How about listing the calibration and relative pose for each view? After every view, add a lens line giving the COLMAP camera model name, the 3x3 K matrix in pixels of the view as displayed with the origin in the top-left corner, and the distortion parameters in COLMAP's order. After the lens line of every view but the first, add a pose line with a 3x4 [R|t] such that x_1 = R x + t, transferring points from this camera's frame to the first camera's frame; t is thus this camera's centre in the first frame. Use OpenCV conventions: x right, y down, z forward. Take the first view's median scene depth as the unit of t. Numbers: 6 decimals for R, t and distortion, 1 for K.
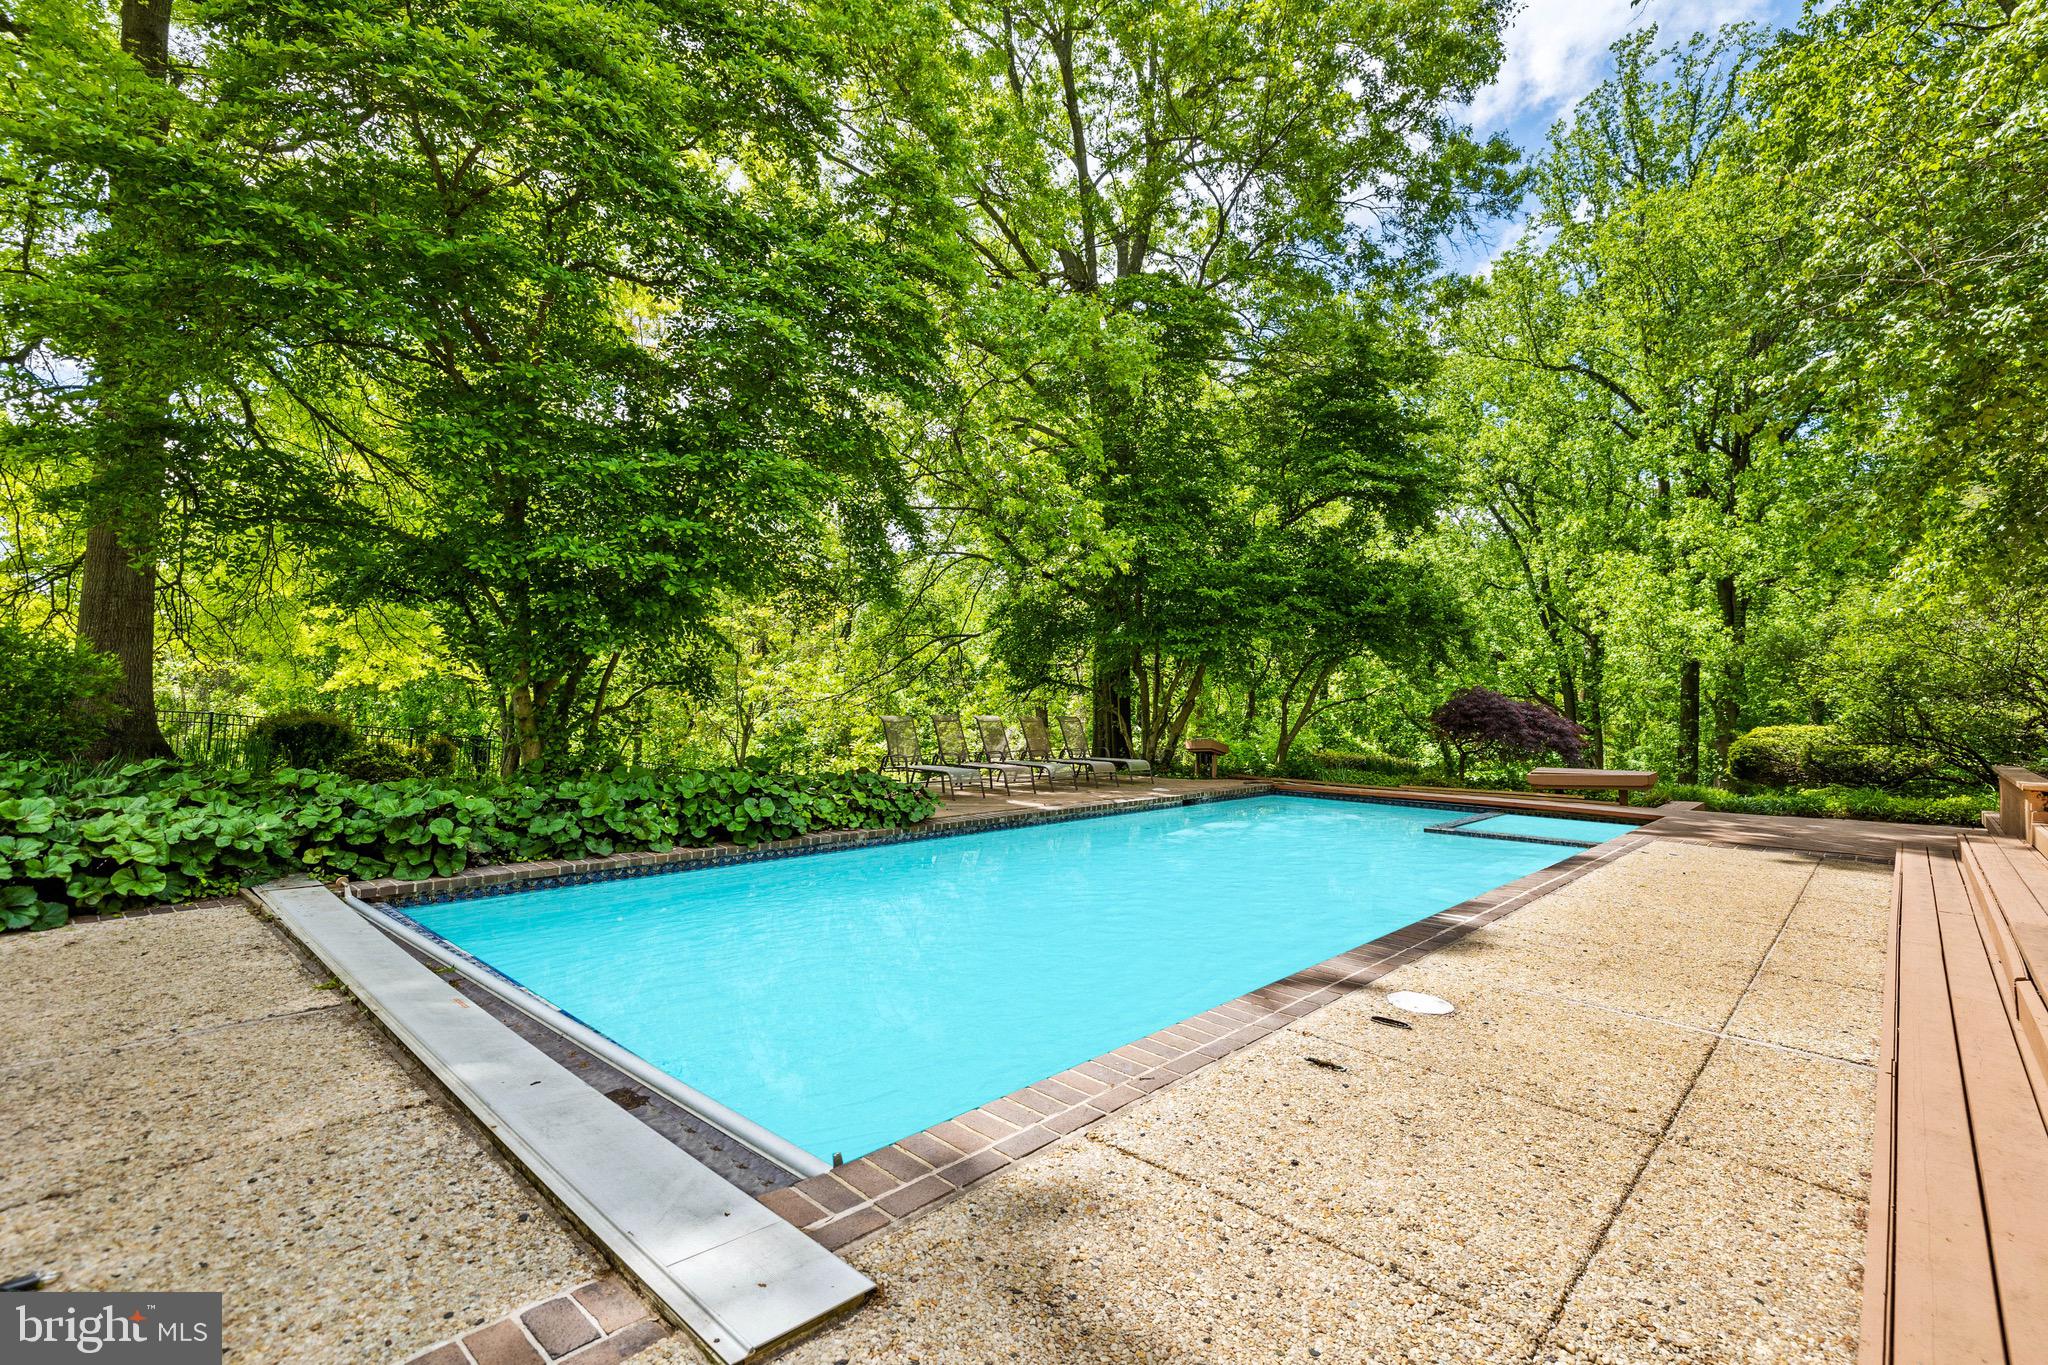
lens RADIAL K [[941.5, 0, 1024.0], [0, 941.5, 682.5], [0, 0, 1]] dist [-0.002943, -0.000007]
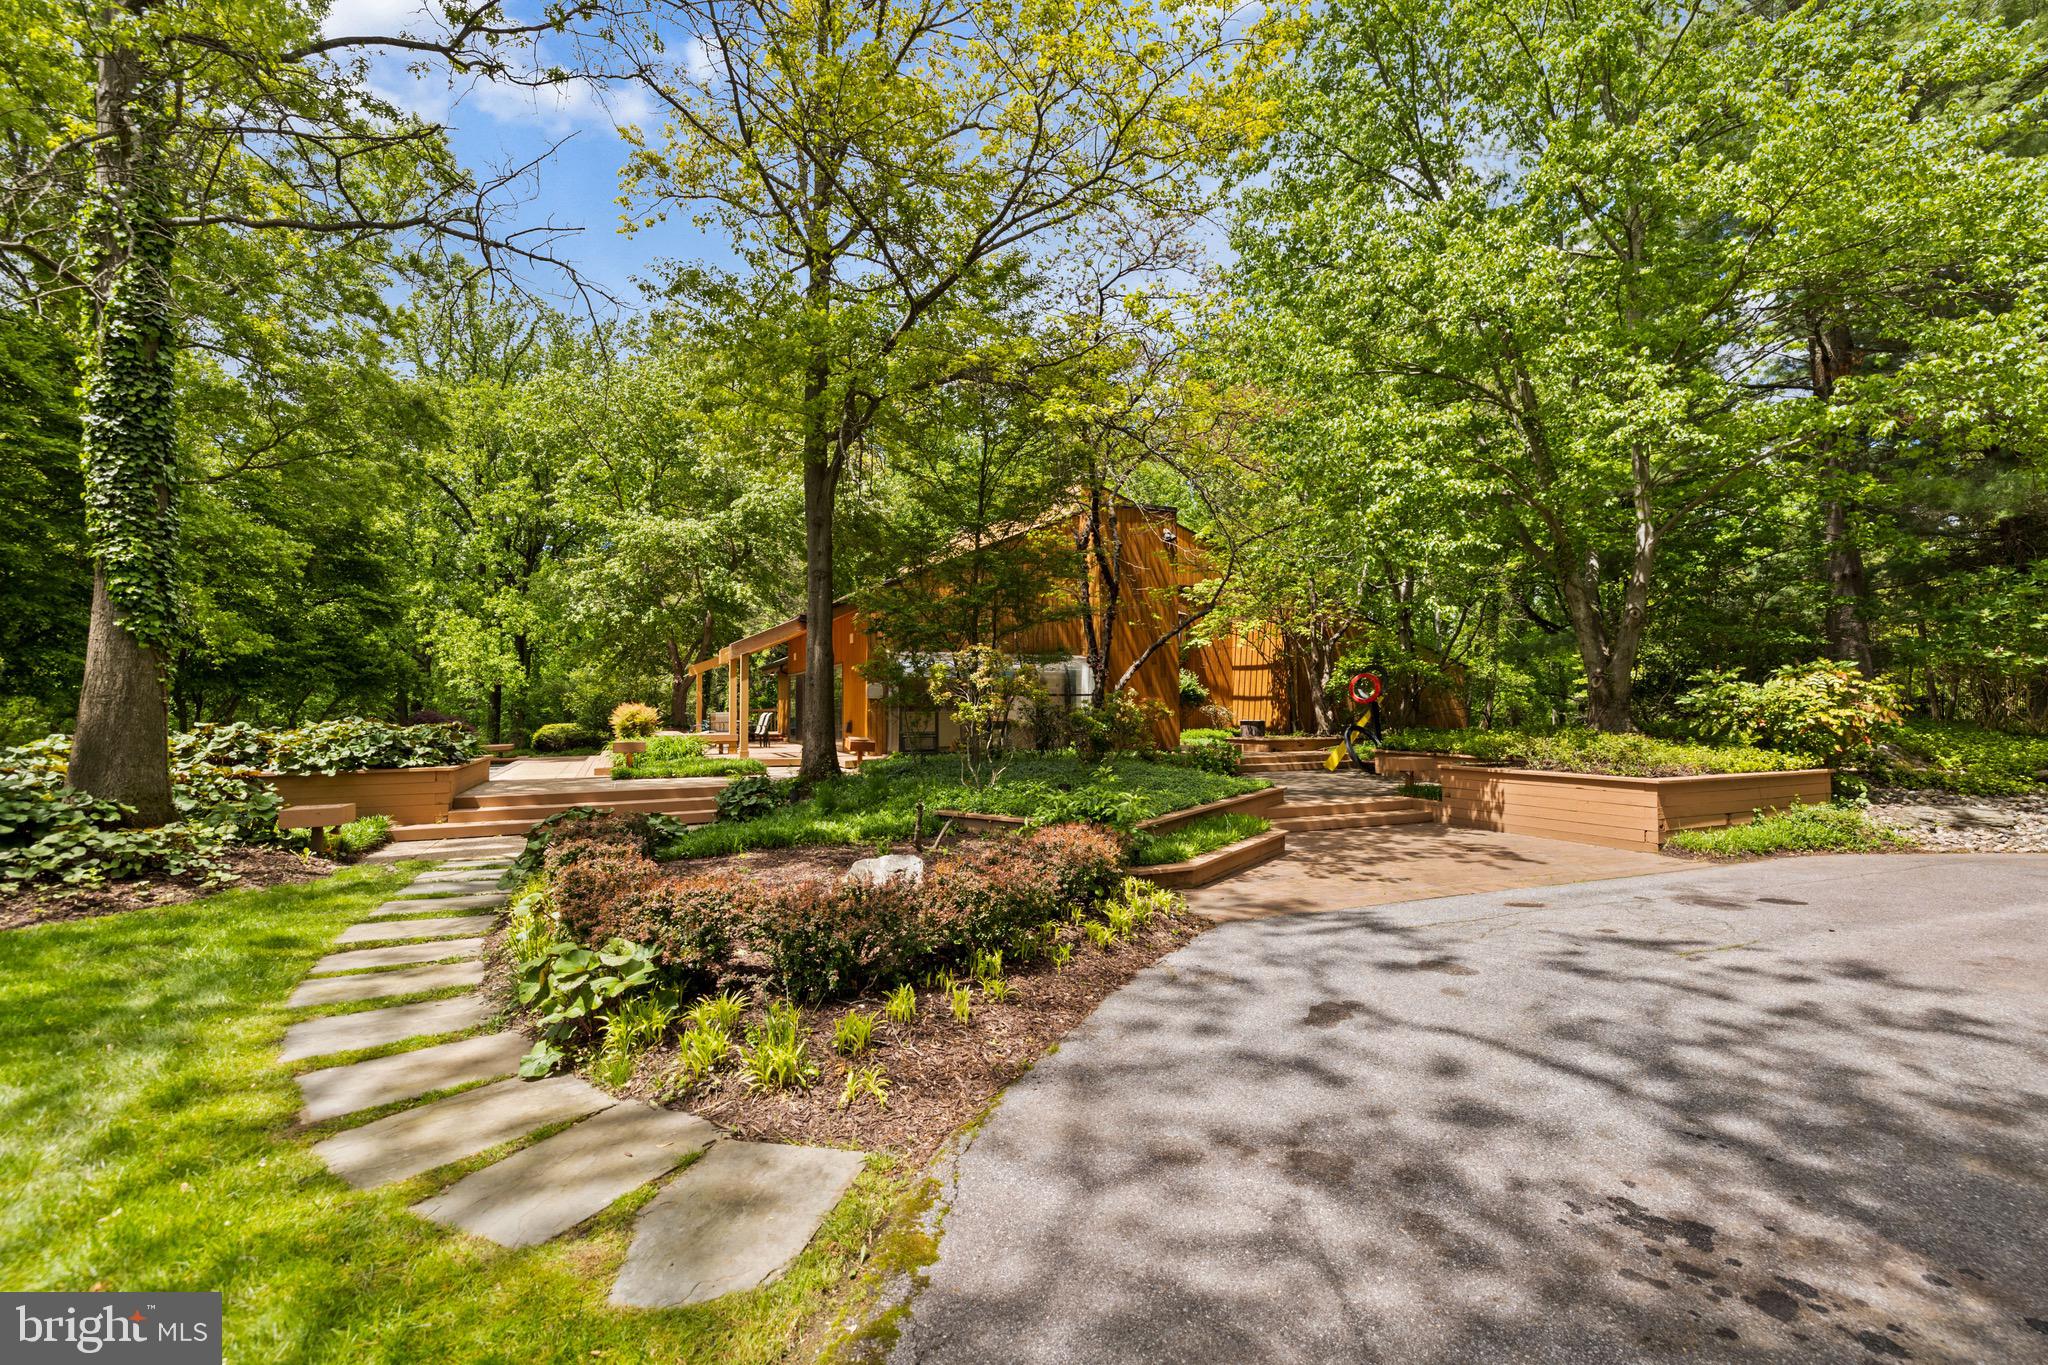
lens RADIAL K [[860.6, 0, 1024.0], [0, 860.6, 682.5], [0, 0, 1]] dist [0.003171, 0.000300]
pose [[0.368328, 0.017737, 0.929527, -1.155151], [-0.011002, 0.999831, -0.014719, -0.062439], [-0.929631, -0.004805, 0.368461, -1.302634]]
